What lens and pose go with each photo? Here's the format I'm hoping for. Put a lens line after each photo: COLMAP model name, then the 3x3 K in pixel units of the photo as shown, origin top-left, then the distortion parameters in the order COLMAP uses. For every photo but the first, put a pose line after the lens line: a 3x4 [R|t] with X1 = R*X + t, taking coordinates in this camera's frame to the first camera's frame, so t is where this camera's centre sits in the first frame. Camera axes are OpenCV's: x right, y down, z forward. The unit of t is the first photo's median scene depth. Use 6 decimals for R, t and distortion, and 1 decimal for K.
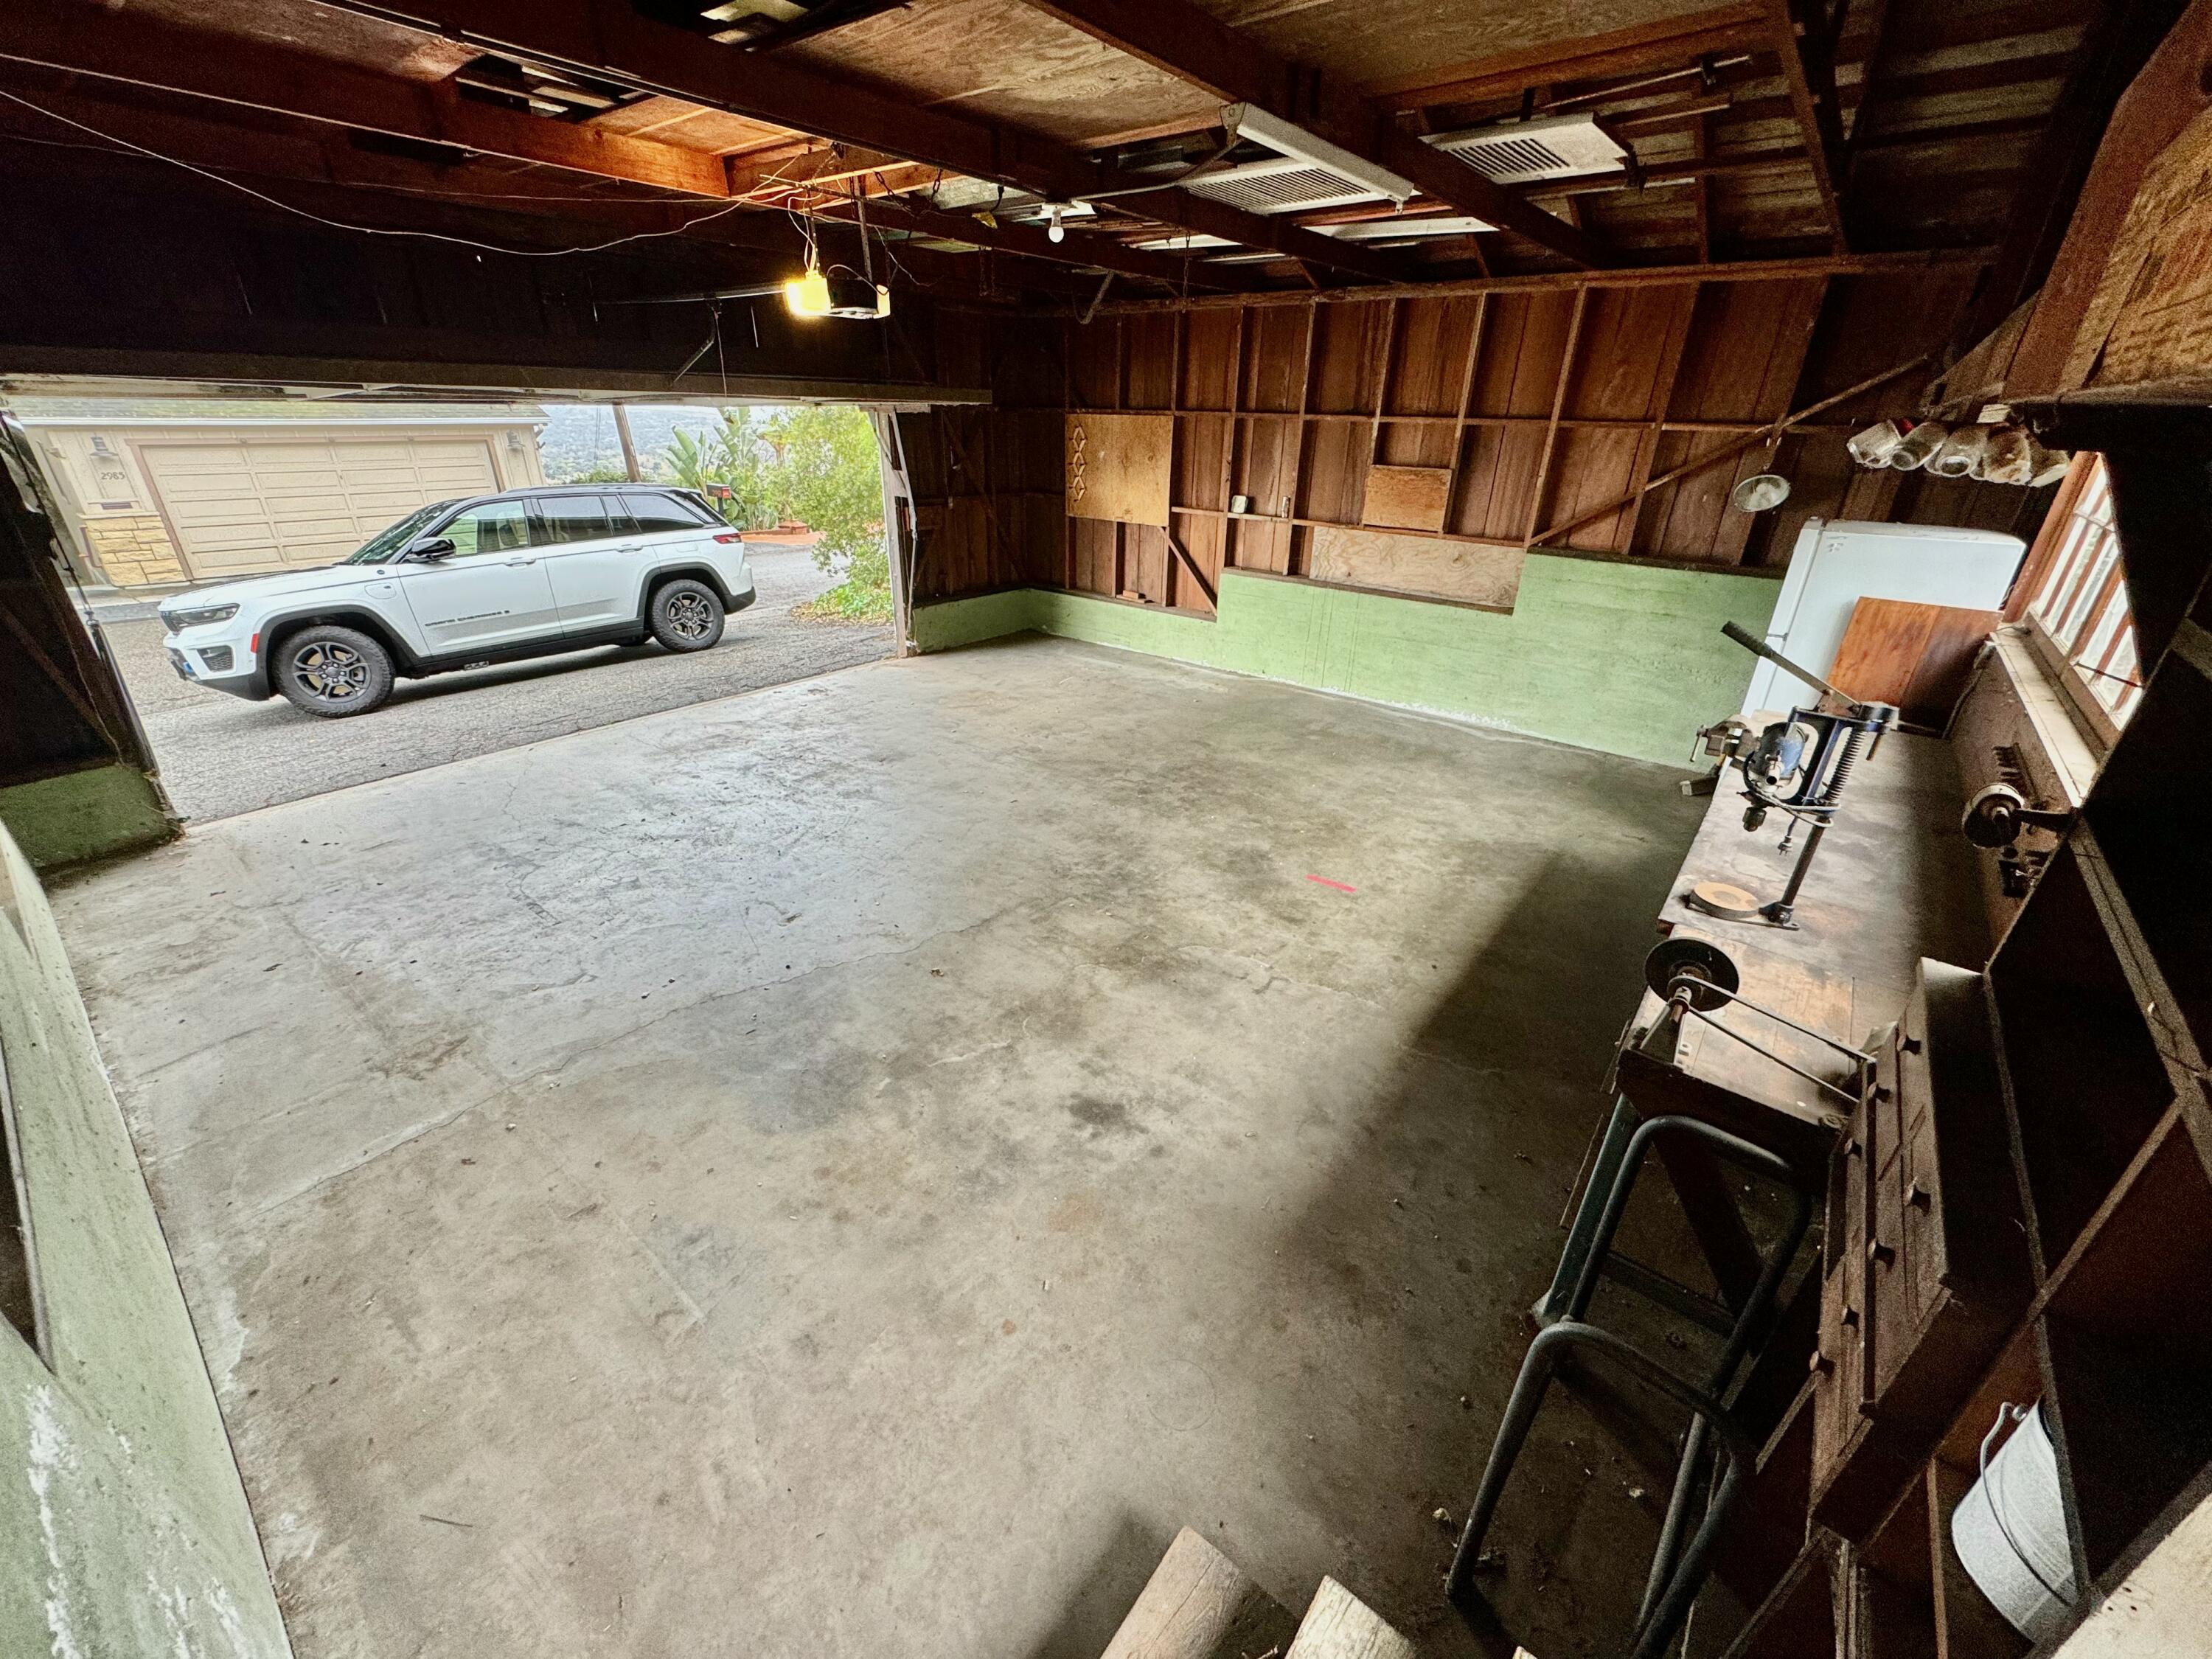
lens RADIAL K [[880.4, 0, 1101.6], [0, 880.4, 828.6], [0, 0, 1]] dist [0.003466, 0.000108]
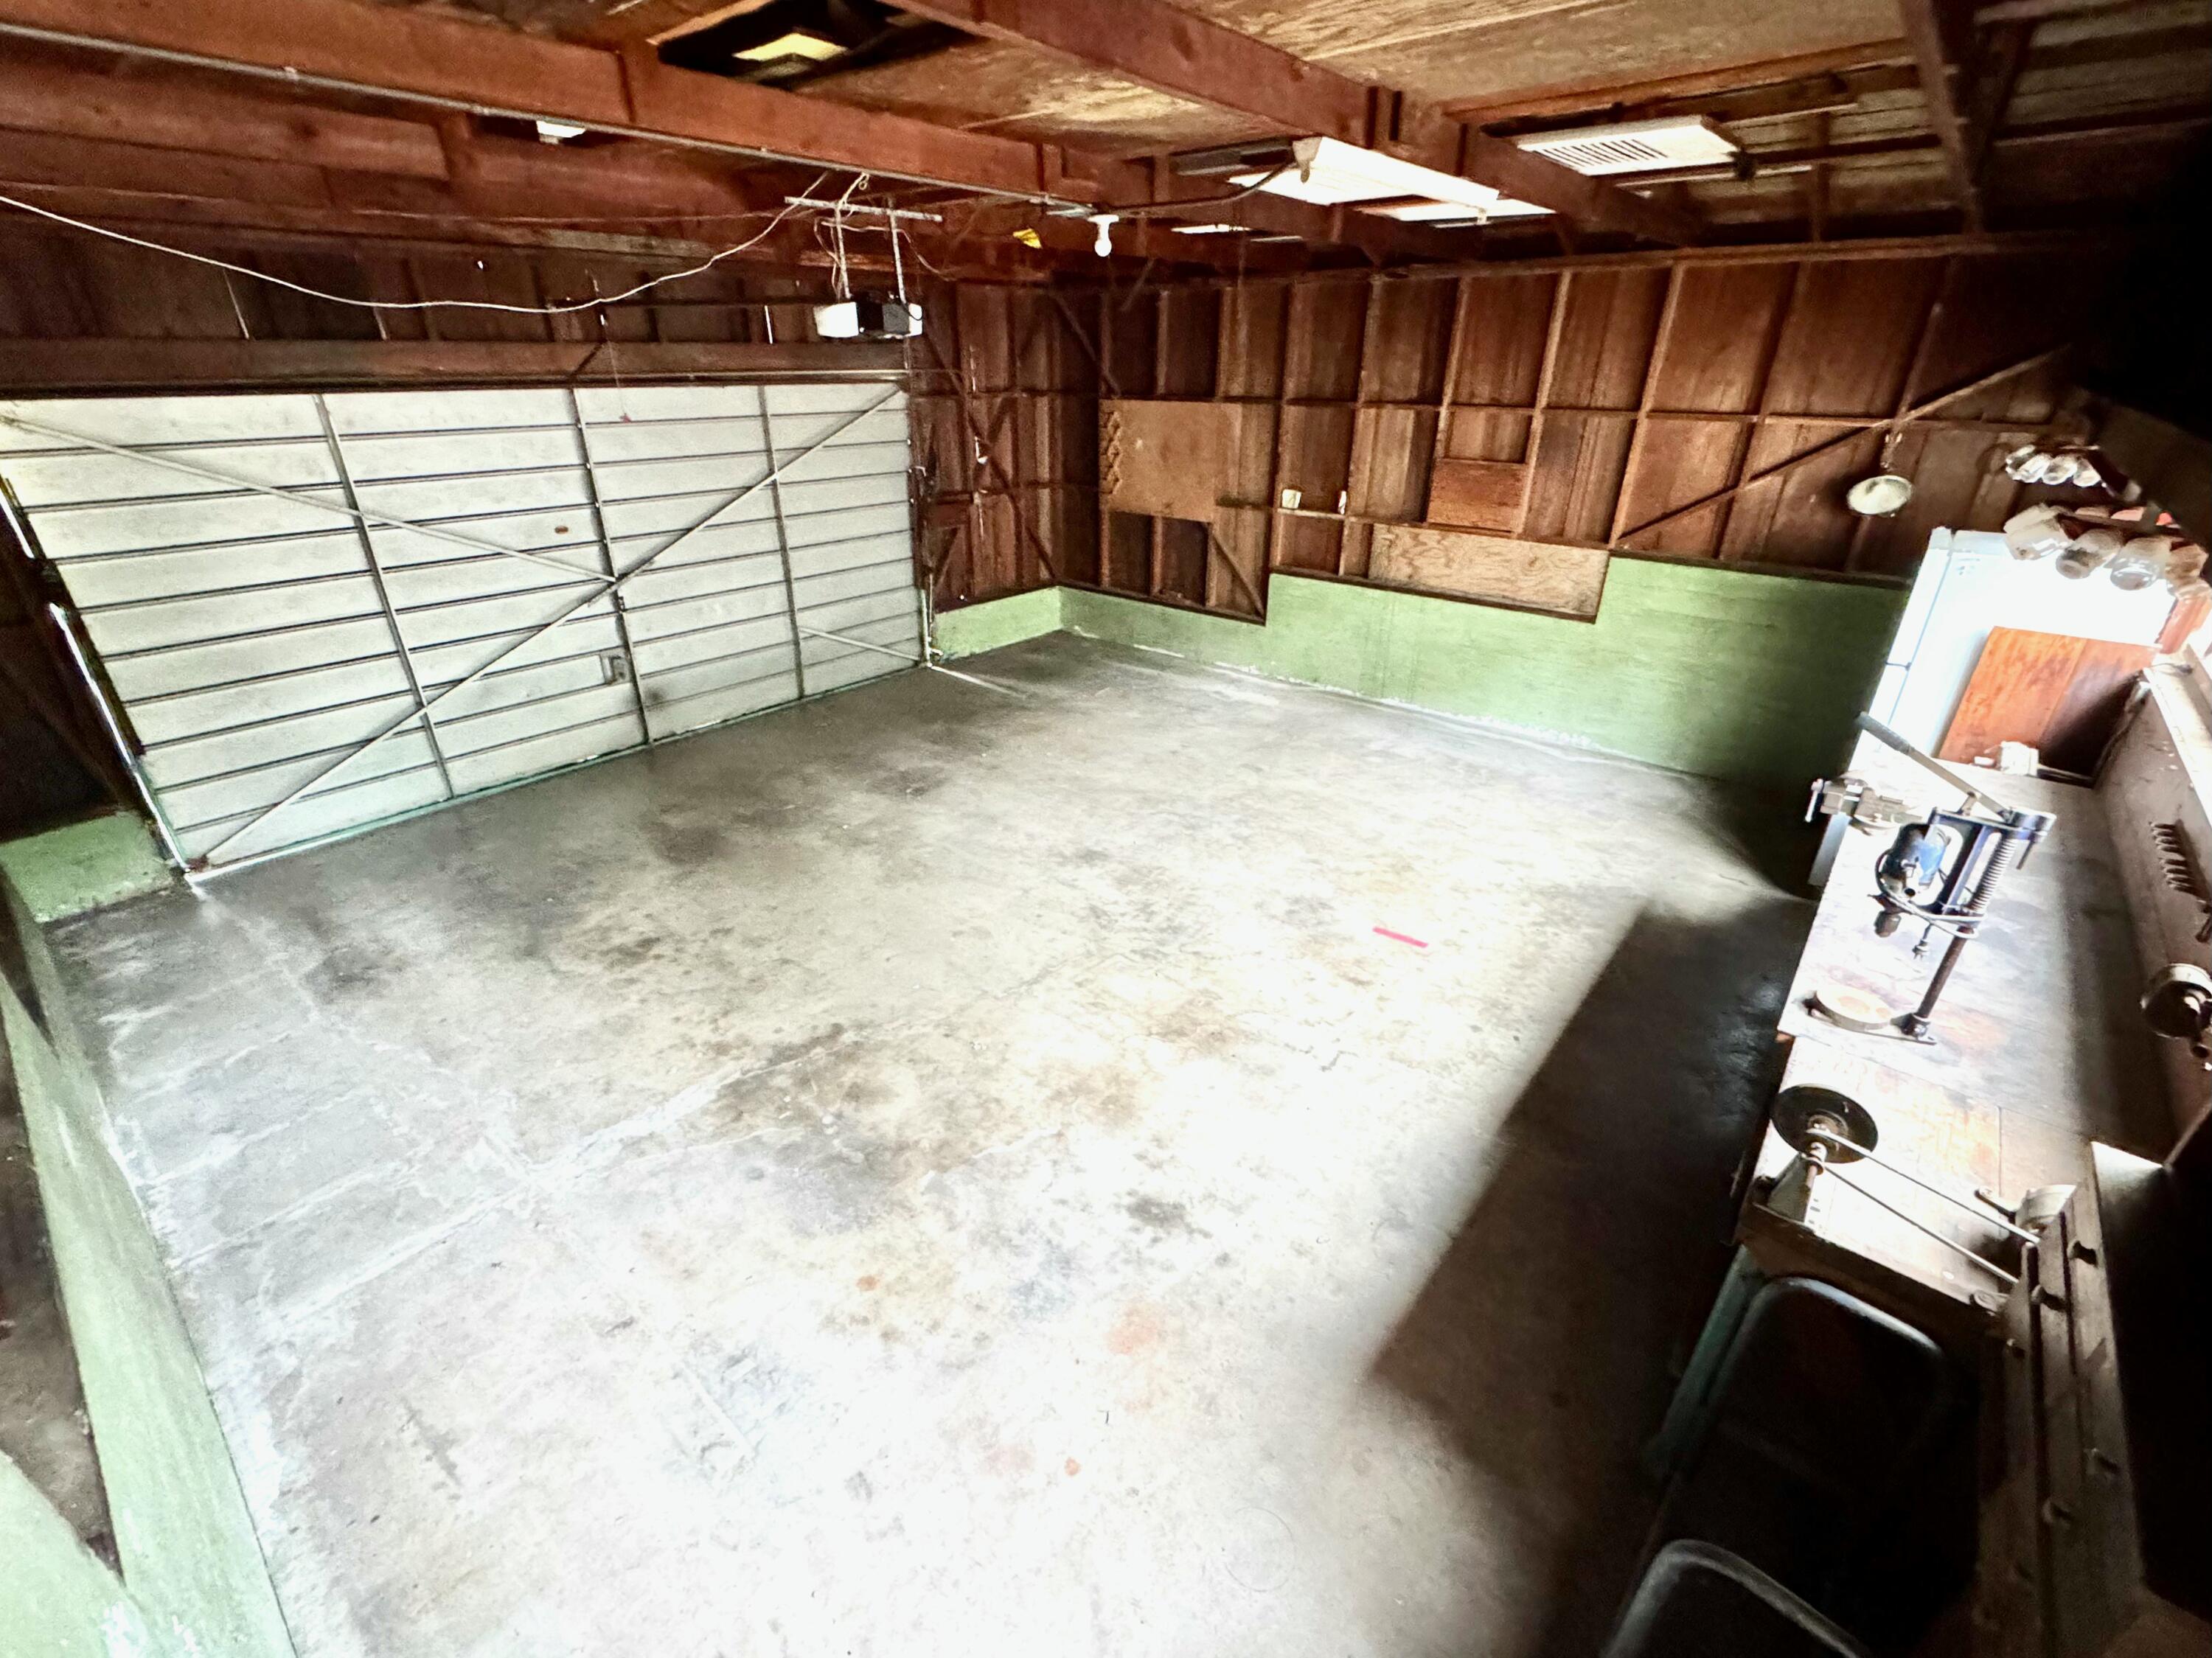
lens RADIAL K [[953.6, 0, 1103.6], [0, 953.6, 834.3], [0, 0, 1]] dist [0.001001, 0.001360]
pose [[0.999582, -0.003934, -0.028655, -0.031661], [0.004365, 0.999878, 0.015000, -0.098769], [0.028592, -0.015119, 0.999477, -0.005014]]
